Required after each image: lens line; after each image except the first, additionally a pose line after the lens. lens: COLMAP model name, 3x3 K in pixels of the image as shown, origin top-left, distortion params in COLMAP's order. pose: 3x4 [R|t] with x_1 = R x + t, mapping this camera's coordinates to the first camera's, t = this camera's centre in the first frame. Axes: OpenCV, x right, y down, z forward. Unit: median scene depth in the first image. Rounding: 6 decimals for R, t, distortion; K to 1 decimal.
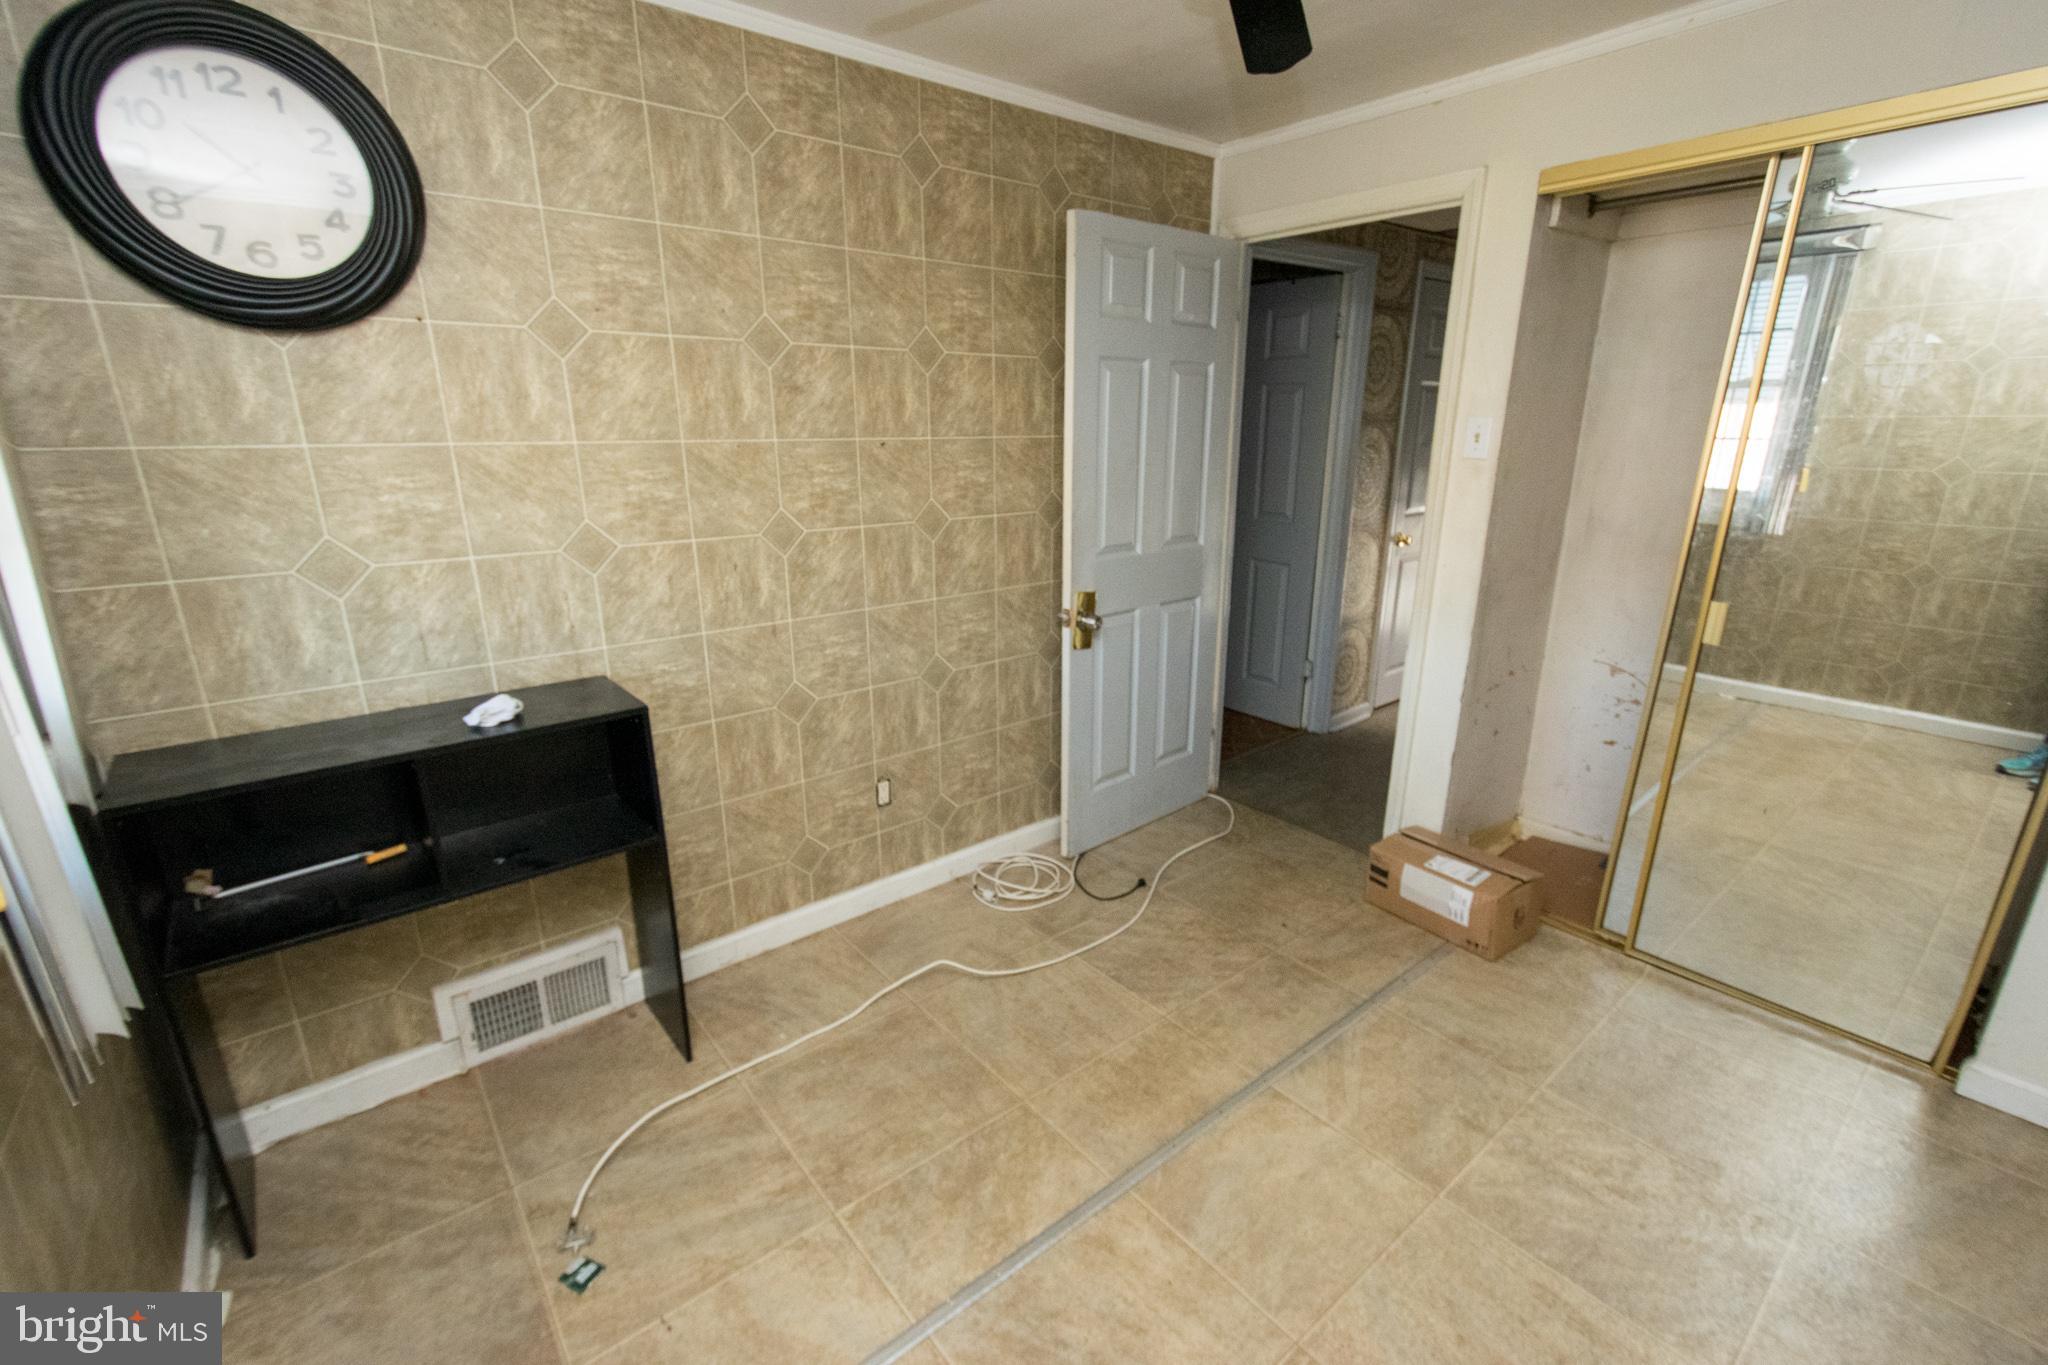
lens RADIAL K [[894.8, 0, 1037.0], [0, 894.8, 690.9], [0, 0, 1]] dist [0.008946, -0.000755]
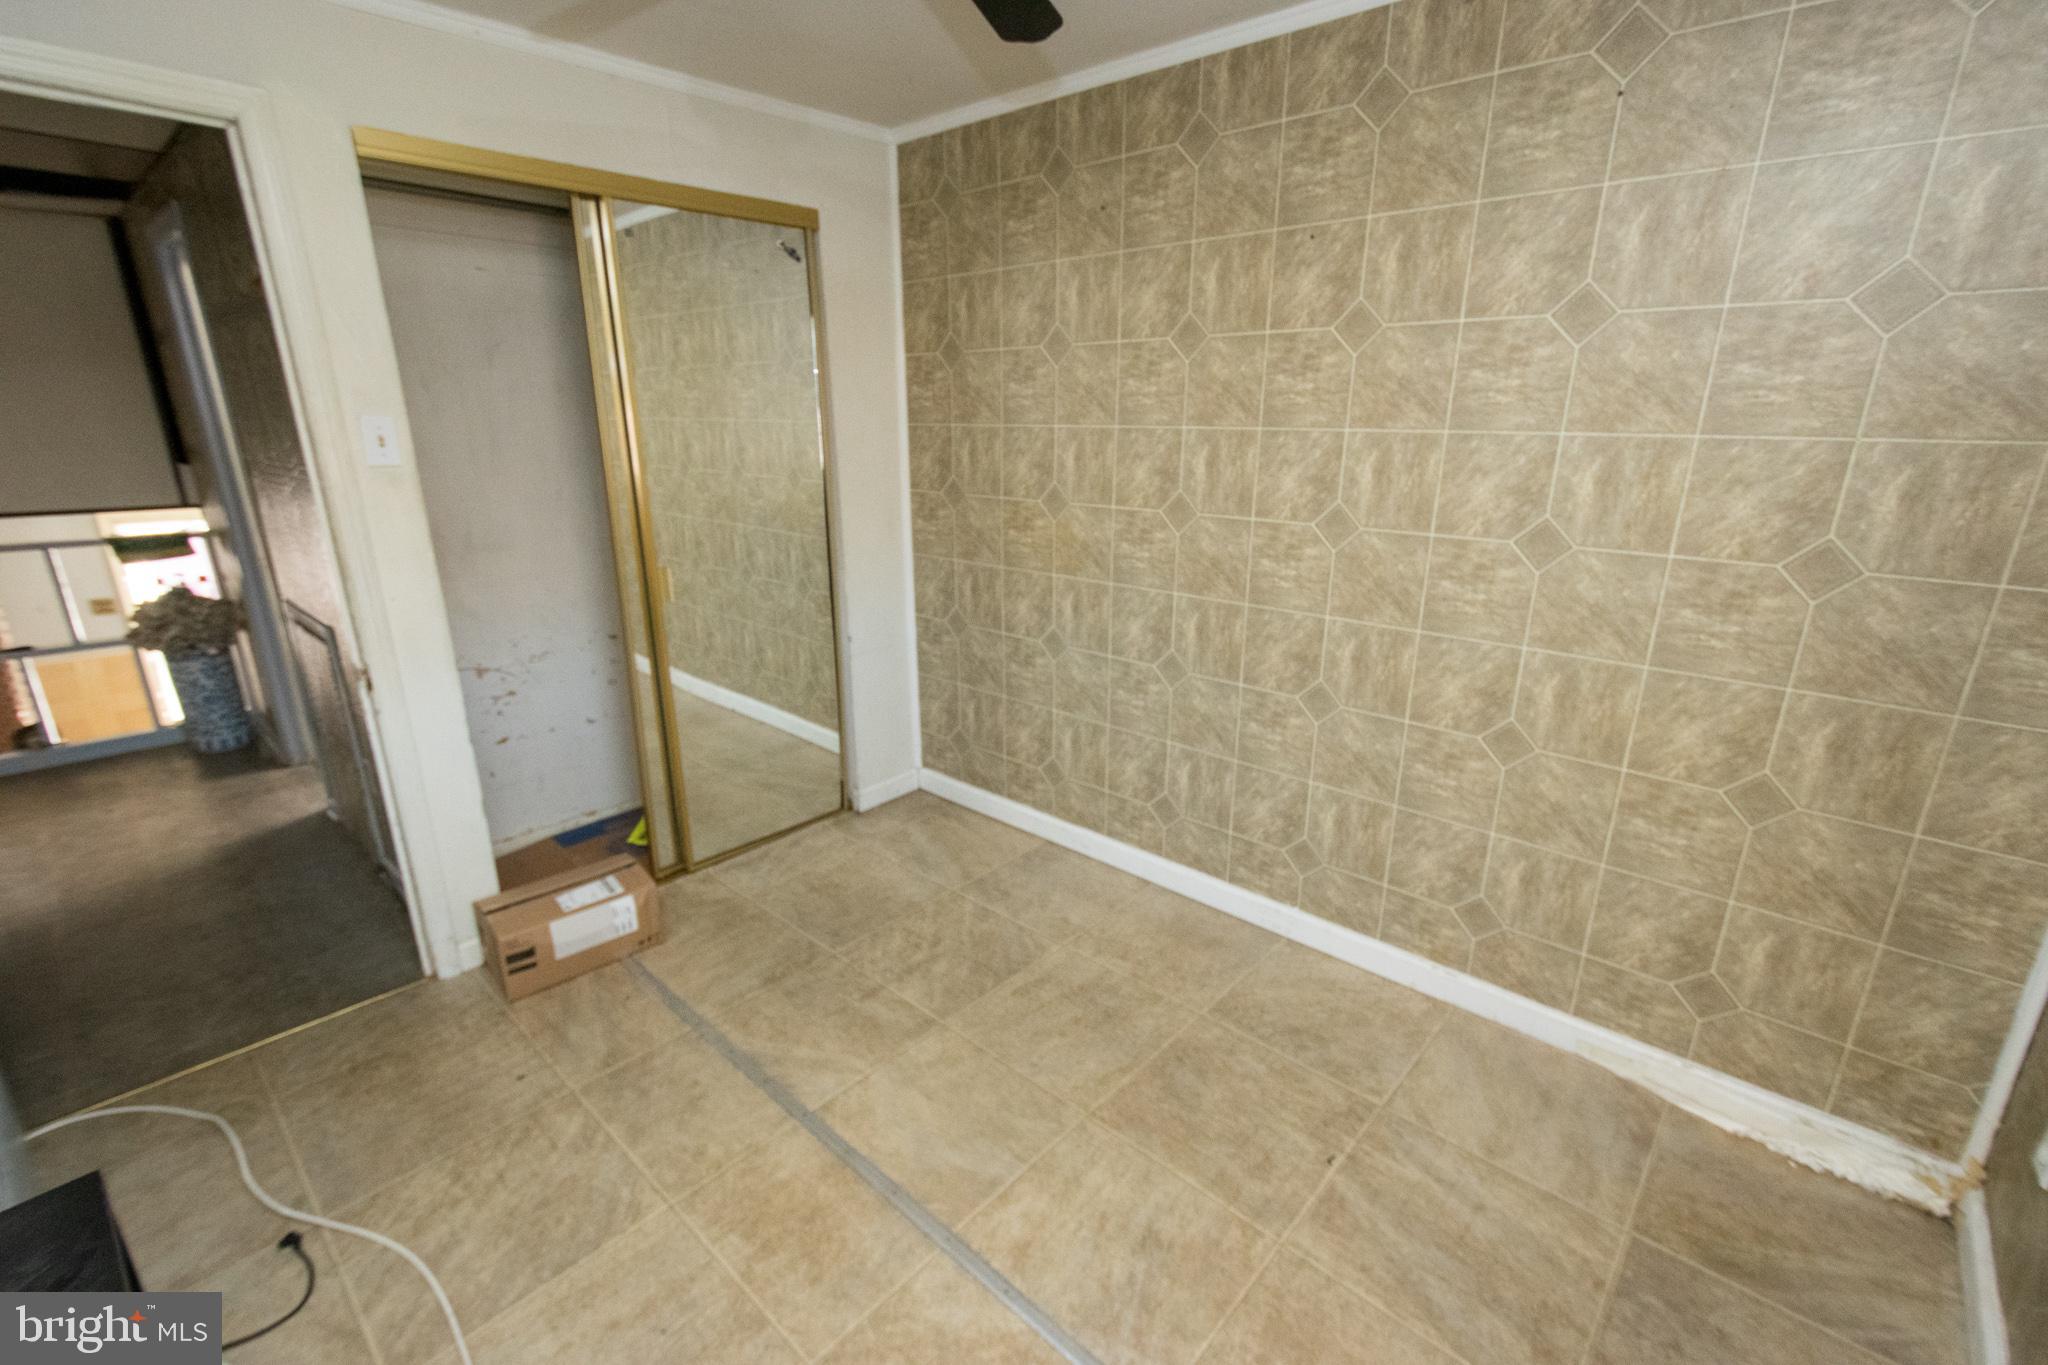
lens RADIAL K [[890.9, 0, 1055.4], [0, 890.9, 701.0], [0, 0, 1]] dist [0.004684, -0.000058]
pose [[-0.161876, -0.296492, 0.941216, -0.501520], [0.285829, 0.898822, 0.332296, -0.177921], [-0.944509, 0.322818, -0.060752, 0.619512]]
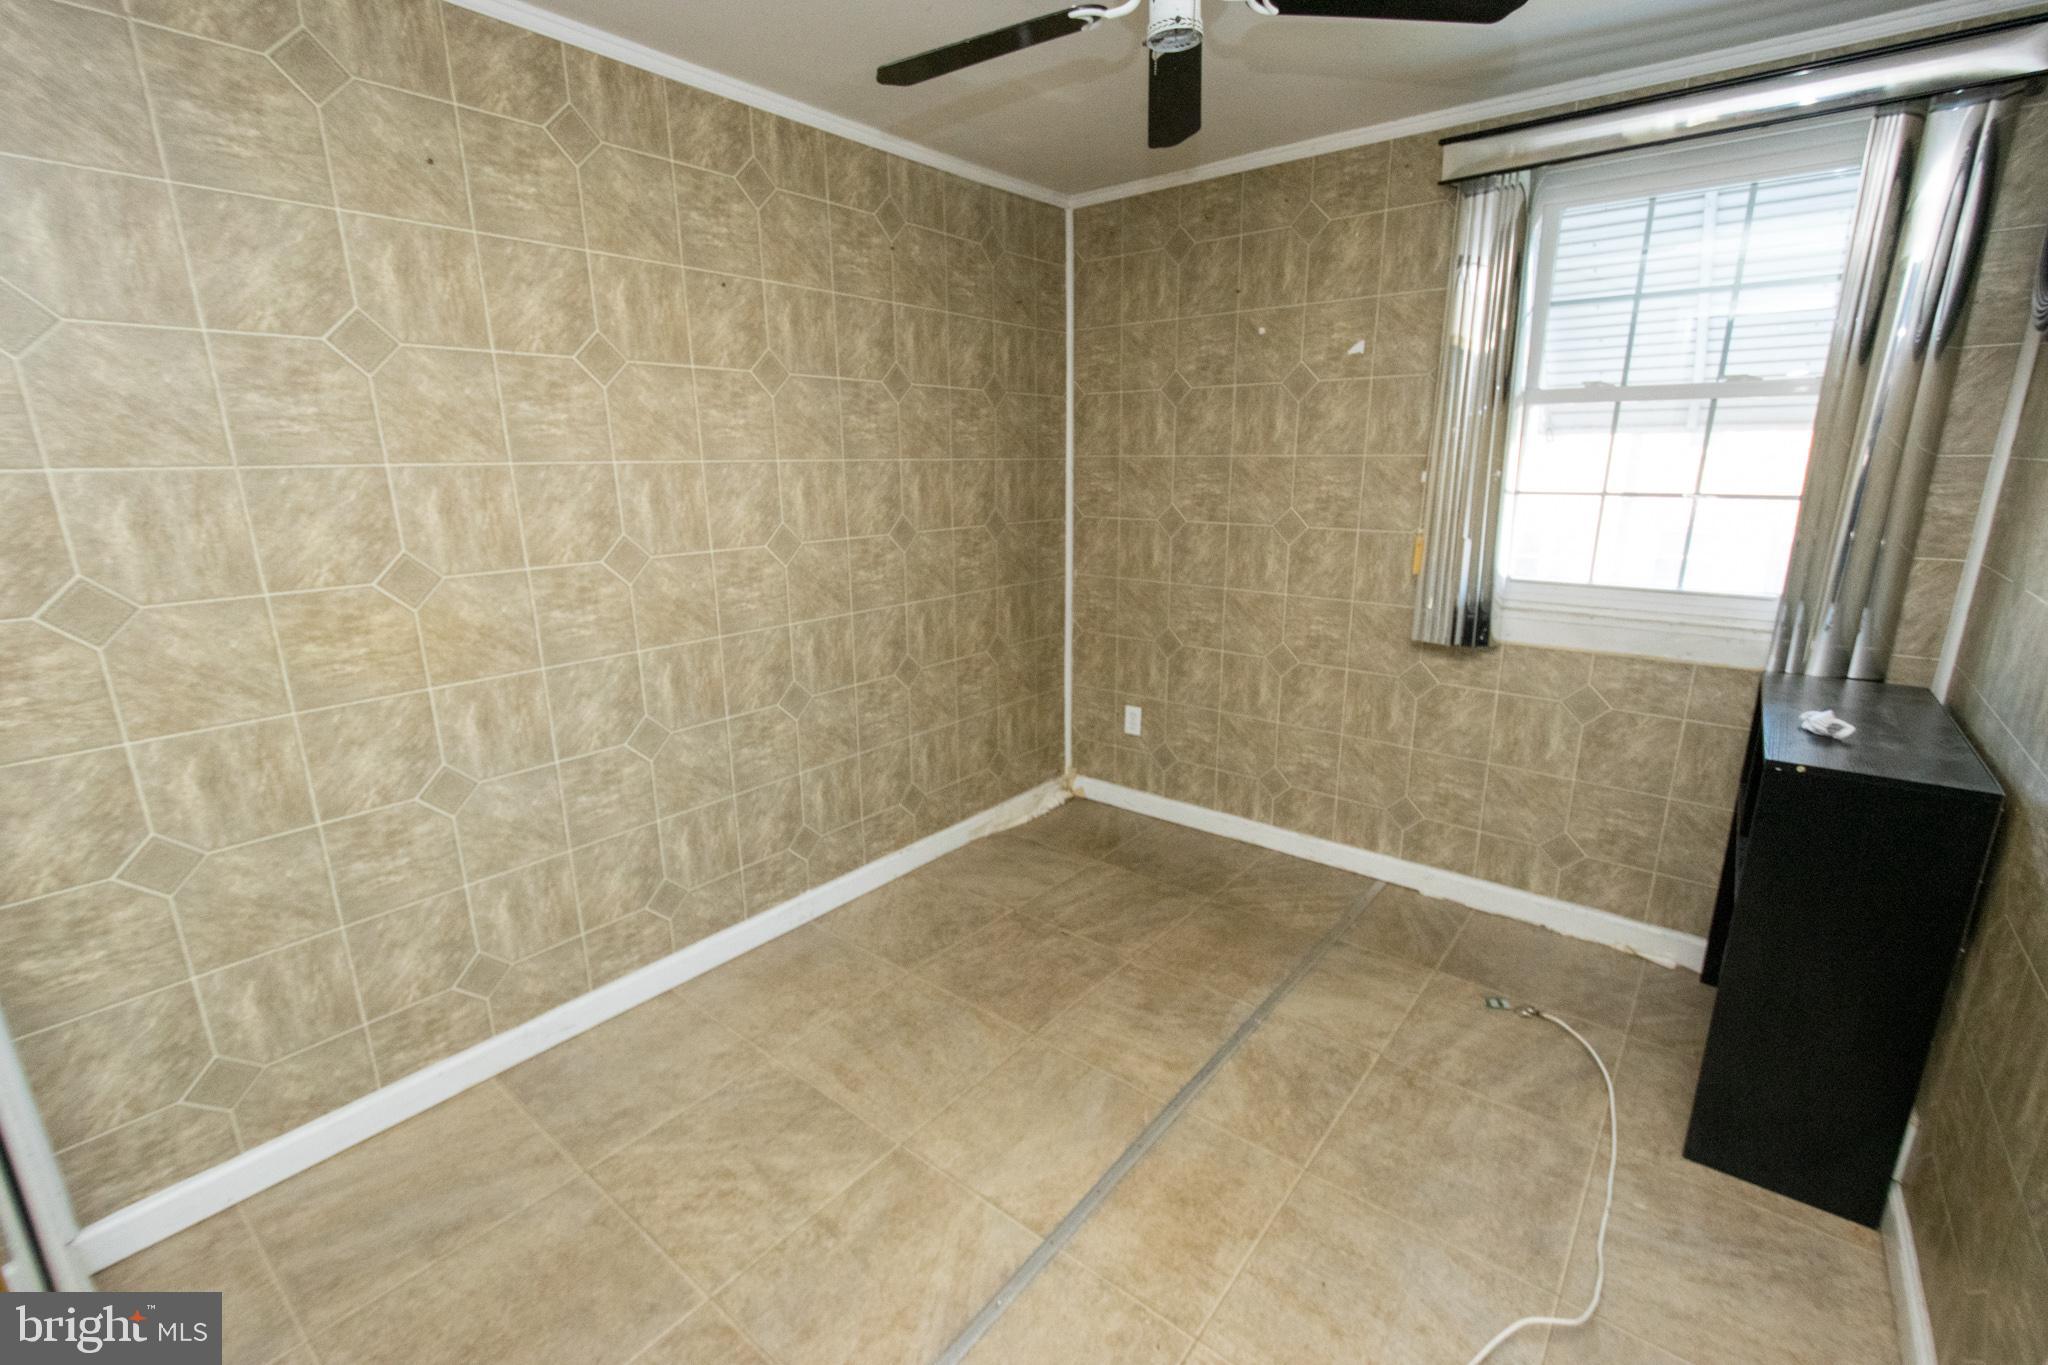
lens RADIAL K [[894.8, 0, 1037.0], [0, 894.8, 690.9], [0, 0, 1]] dist [0.008946, -0.000755]
pose [[-0.977625, 0.062249, -0.200936, 0.372949], [-0.054644, 0.847270, 0.528344, -0.395330], [0.203136, 0.527502, -0.824911, 1.306675]]
